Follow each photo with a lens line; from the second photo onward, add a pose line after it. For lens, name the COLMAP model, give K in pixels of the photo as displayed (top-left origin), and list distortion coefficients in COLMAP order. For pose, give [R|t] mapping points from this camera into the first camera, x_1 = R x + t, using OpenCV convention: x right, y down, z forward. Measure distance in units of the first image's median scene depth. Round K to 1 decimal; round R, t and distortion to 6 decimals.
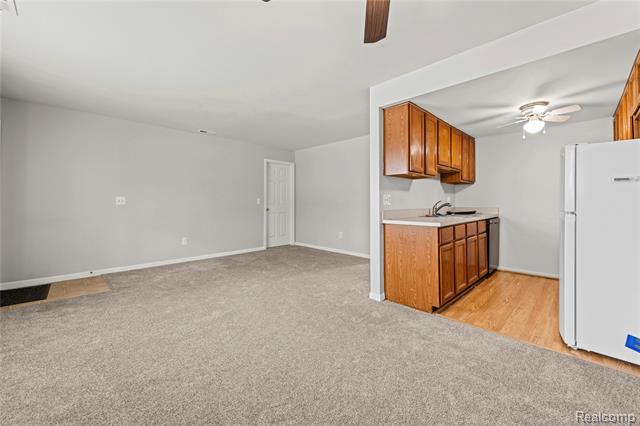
lens RADIAL K [[251.4, 0, 324.7], [0, 251.4, 200.4], [0, 0, 1]] dist [0.010118, -0.000648]
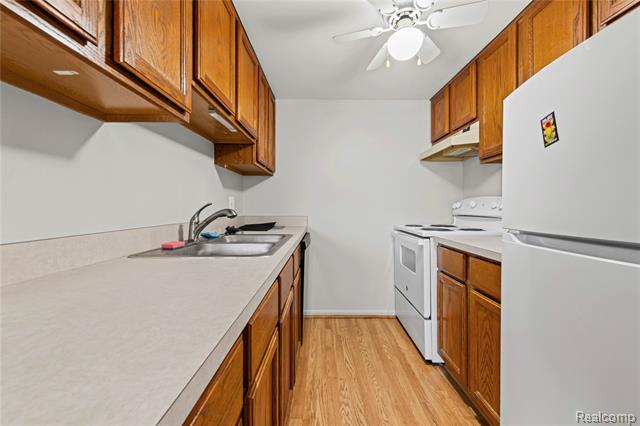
lens RADIAL K [[251.4, 0, 320.7], [0, 251.4, 208.5], [0, 0, 1]] dist [0.010118, -0.000648]
pose [[0.701296, 0.004734, 0.712854, 0.277880], [-0.013734, 0.999882, 0.006871, 0.004616], [-0.712738, -0.014609, 0.701279, 0.557526]]
